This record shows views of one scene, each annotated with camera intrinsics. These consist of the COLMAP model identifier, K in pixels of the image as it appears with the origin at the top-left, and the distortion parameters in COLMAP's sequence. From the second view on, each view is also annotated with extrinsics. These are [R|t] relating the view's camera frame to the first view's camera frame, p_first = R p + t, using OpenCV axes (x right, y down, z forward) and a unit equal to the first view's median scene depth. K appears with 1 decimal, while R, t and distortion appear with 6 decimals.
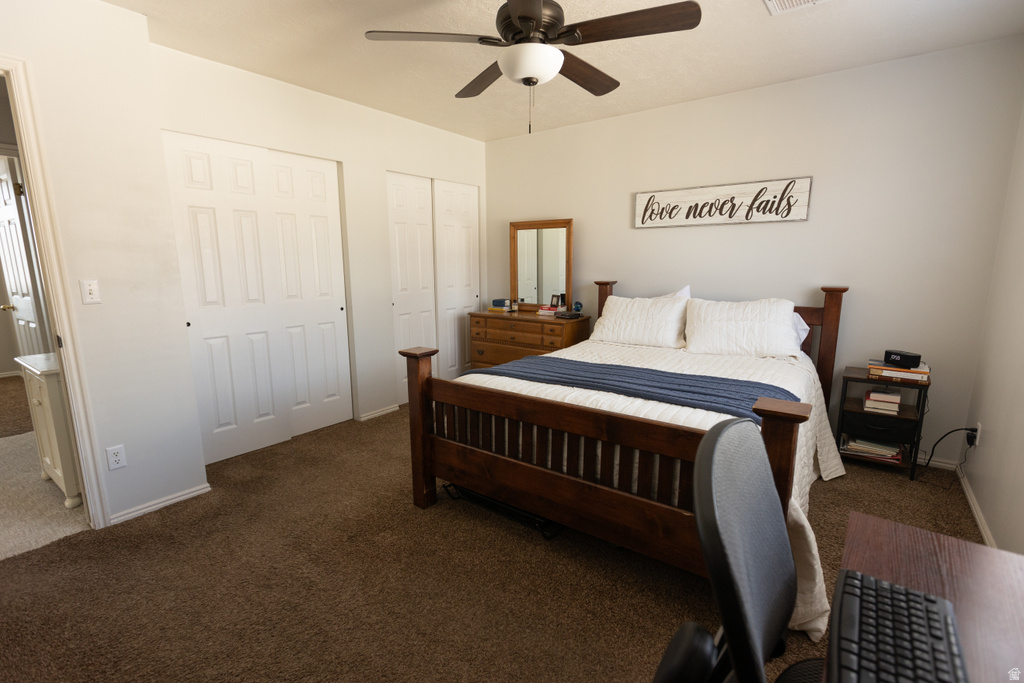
lens RADIAL K [[470.9, 0, 511.8], [0, 470.9, 344.1], [0, 0, 1]] dist [0.006338, 0.000748]
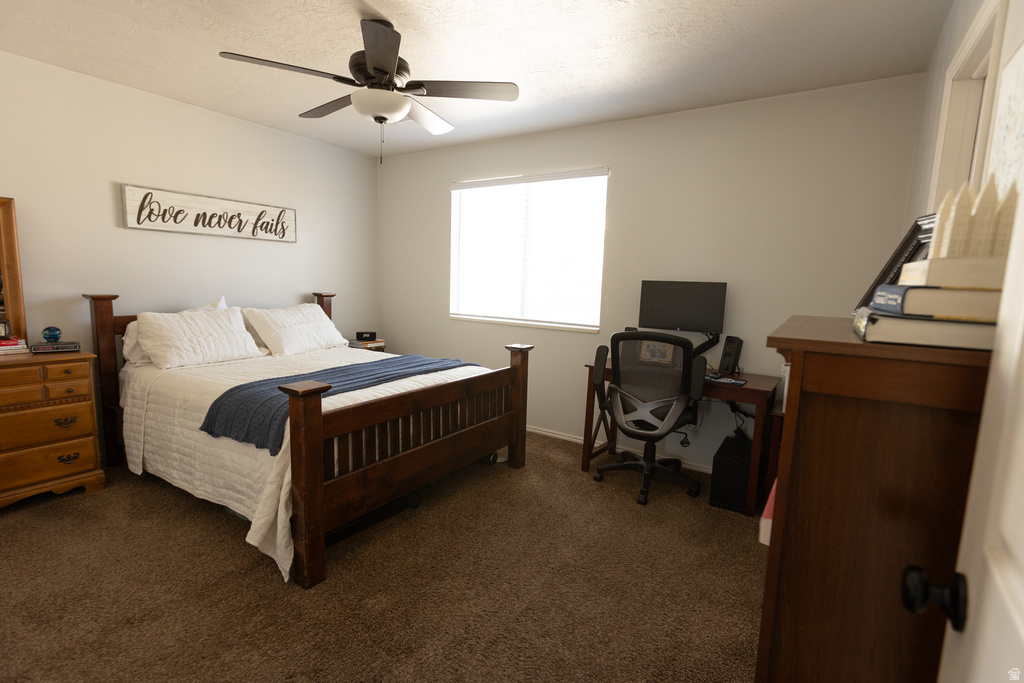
lens RADIAL K [[470.9, 0, 512.2], [0, 470.9, 342.4], [0, 0, 1]] dist [0.006338, 0.000748]
pose [[-0.047961, -0.131245, 0.990189, -0.665367], [0.144164, 0.980041, 0.136883, -0.078762], [-0.988391, 0.149314, -0.028082, 0.452664]]
